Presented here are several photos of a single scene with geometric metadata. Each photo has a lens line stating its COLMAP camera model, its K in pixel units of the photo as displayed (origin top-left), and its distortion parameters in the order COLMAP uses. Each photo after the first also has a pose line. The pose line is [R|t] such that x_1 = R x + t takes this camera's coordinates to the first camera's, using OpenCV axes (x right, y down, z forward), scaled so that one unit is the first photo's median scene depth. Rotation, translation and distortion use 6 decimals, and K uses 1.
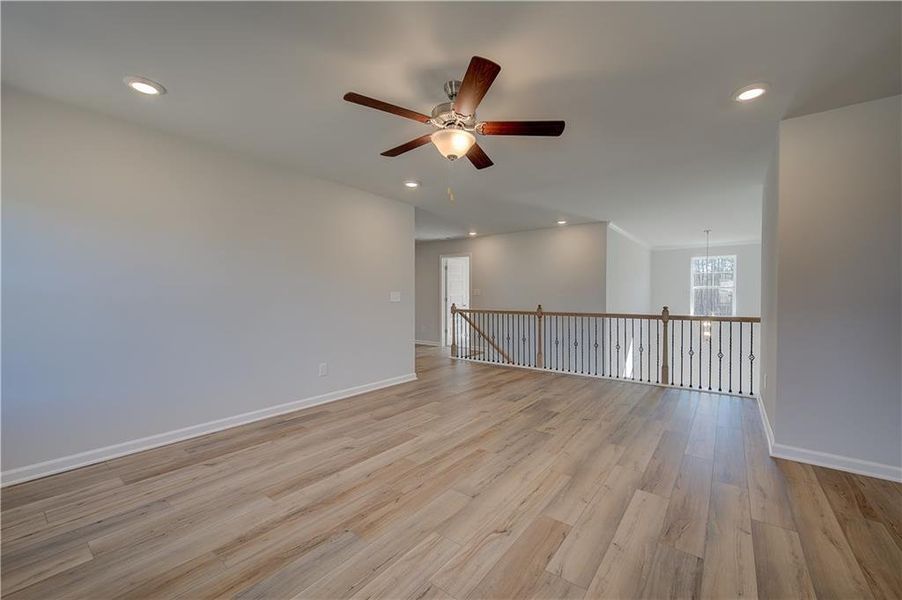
lens RADIAL K [[364.4, 0, 450.4], [0, 364.4, 299.4], [0, 0, 1]] dist [0.000737, 0.000325]
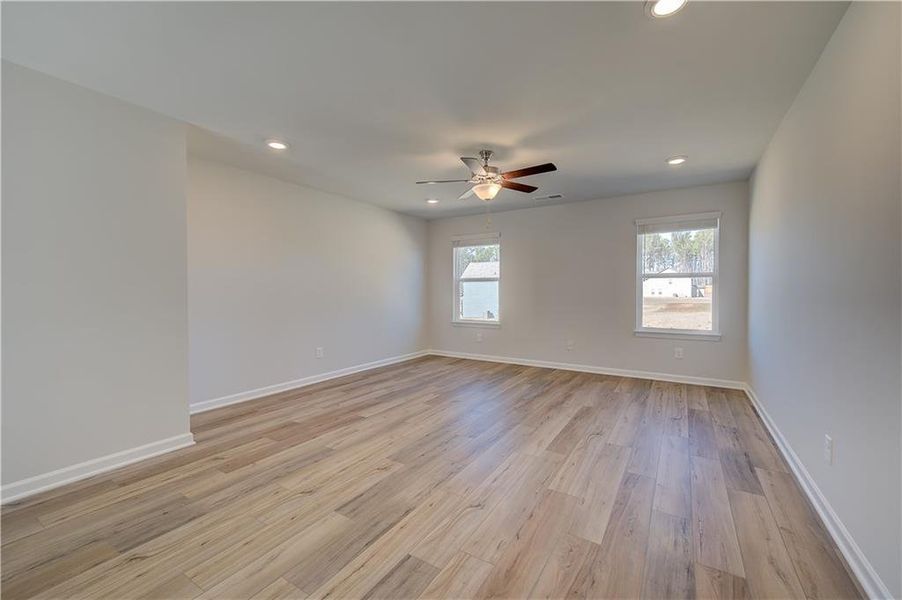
lens RADIAL K [[364.4, 0, 451.2], [0, 364.4, 296.1], [0, 0, 1]] dist [0.000737, 0.000325]
pose [[-0.995970, 0.001704, -0.089667, 0.227418], [-0.000150, 0.999786, 0.020668, -0.011793], [0.089683, 0.020599, -0.995757, 1.946859]]
